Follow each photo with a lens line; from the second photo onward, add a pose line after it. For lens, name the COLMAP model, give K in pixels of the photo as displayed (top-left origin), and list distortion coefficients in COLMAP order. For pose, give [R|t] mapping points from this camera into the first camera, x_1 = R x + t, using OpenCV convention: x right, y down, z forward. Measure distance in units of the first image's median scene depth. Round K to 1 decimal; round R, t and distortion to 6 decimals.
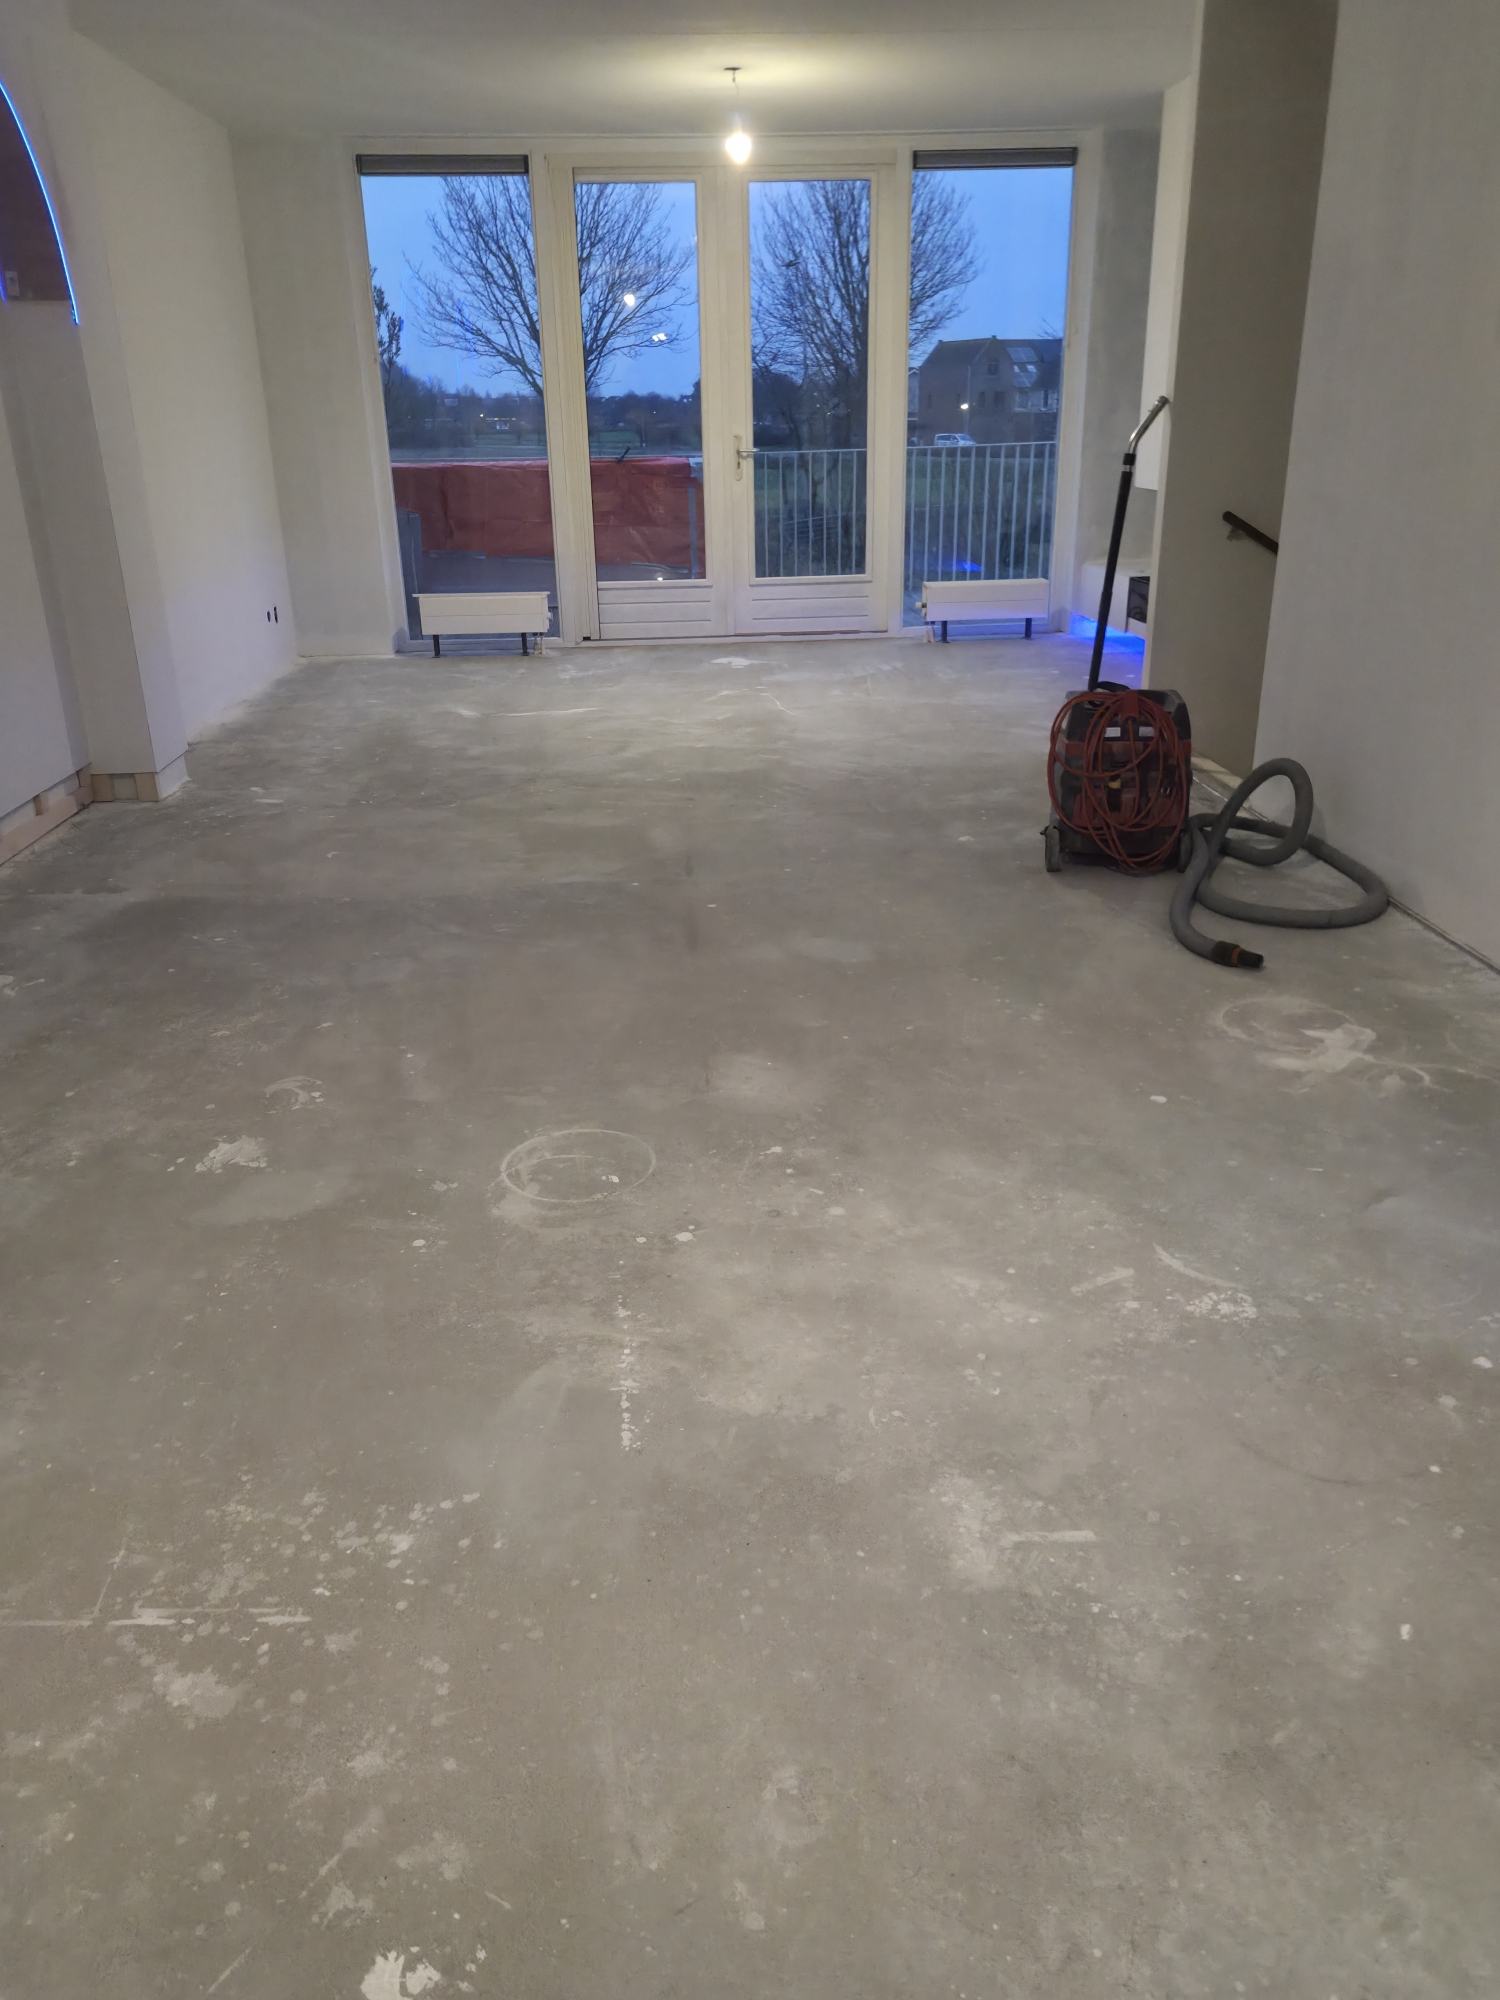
lens RADIAL K [[1508.7, 0, 751.7], [0, 1508.7, 1010.4], [0, 0, 1]] dist [0.040374, -0.016593]
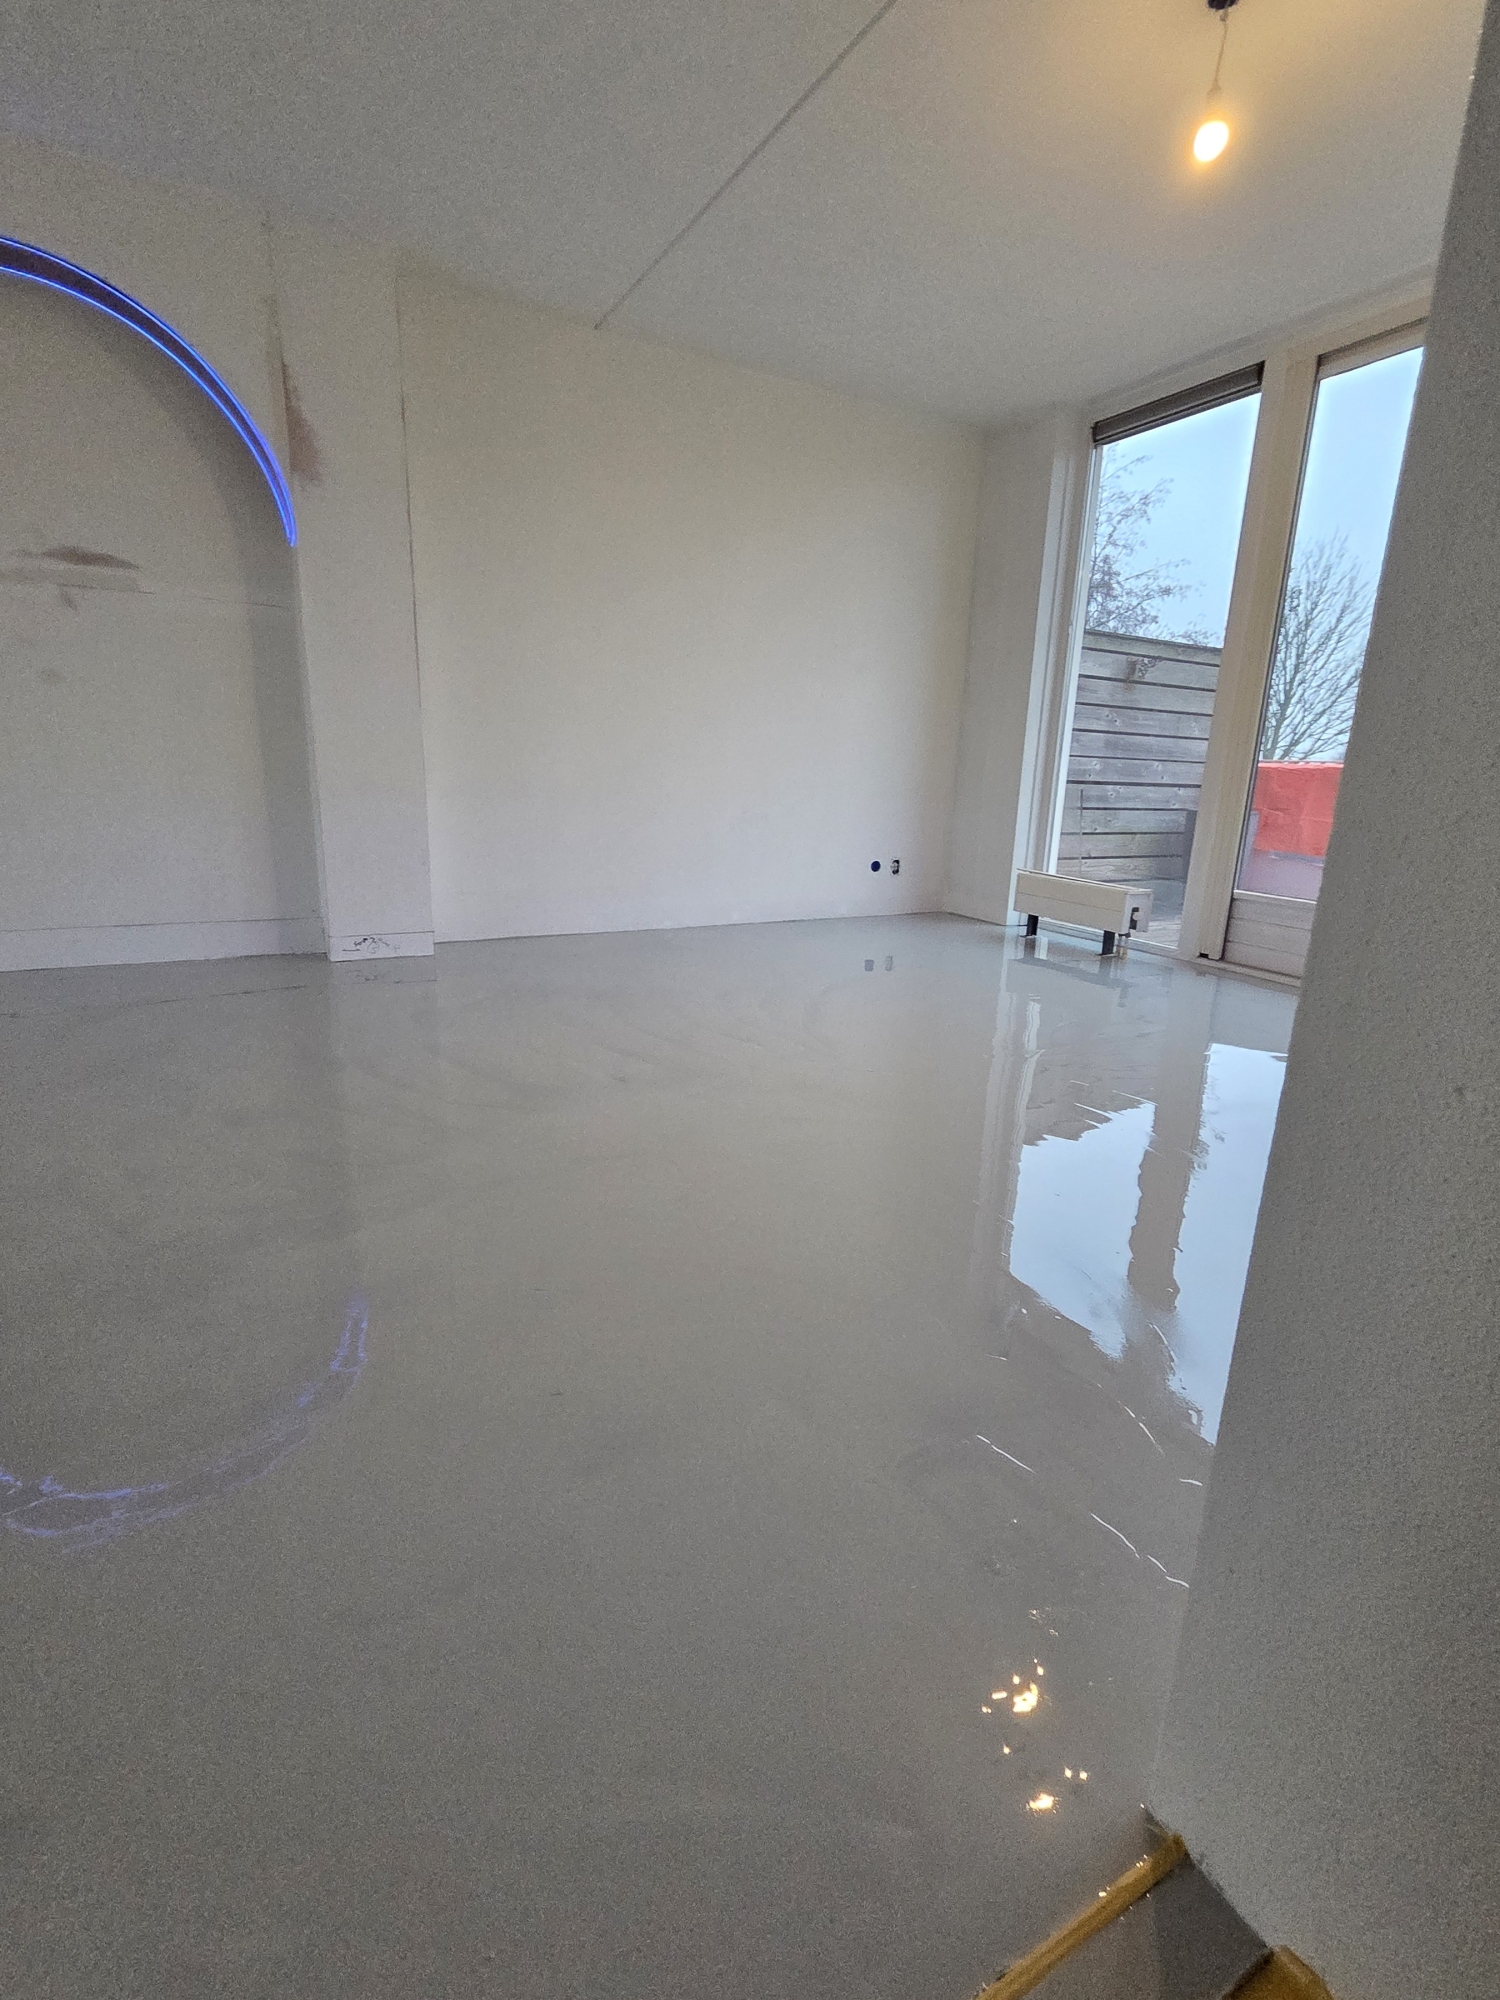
lens RADIAL K [[915.4, 0, 741.1], [0, 915.4, 1005.4], [0, 0, 1]] dist [-0.004956, -0.001821]
pose [[0.400513, 0.261692, -0.878127, 0.052932], [-0.376674, 0.920651, 0.102564, -0.042991], [0.835288, 0.289689, 0.467305, 0.138985]]
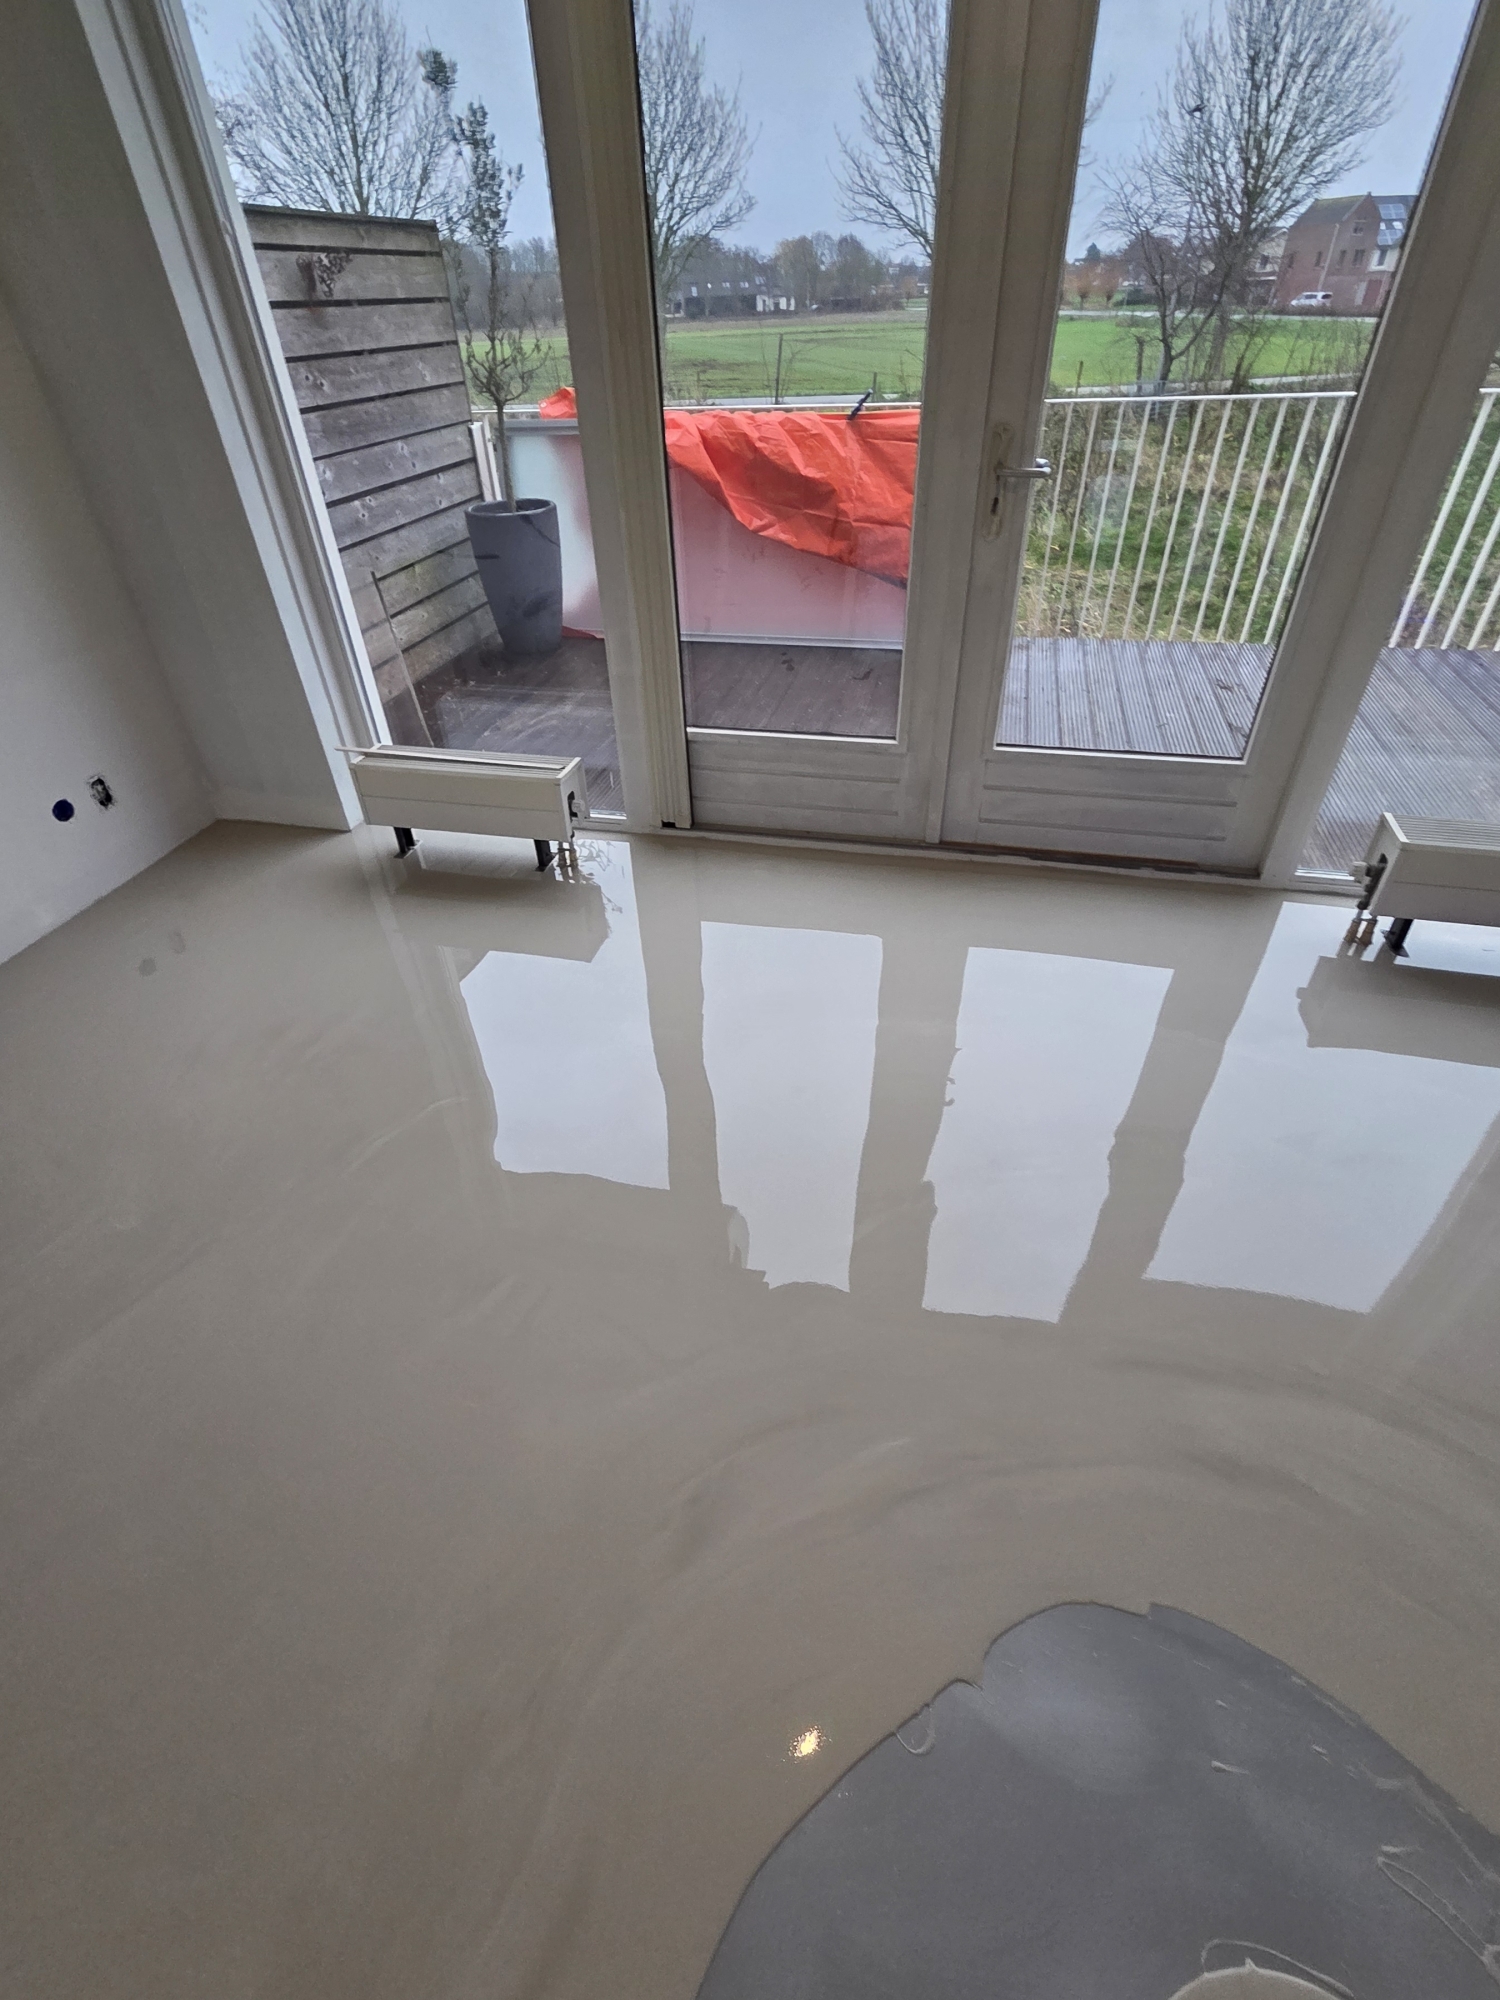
lens RADIAL K [[915.4, 0, 729.8], [0, 915.4, 1021.3], [0, 0, 1]] dist [-0.004956, -0.001821]
pose [[0.946179, 0.186963, -0.264179, 0.003841], [-0.097600, 0.943095, 0.317879, -0.068682], [0.308577, -0.274986, 0.910584, 0.161905]]
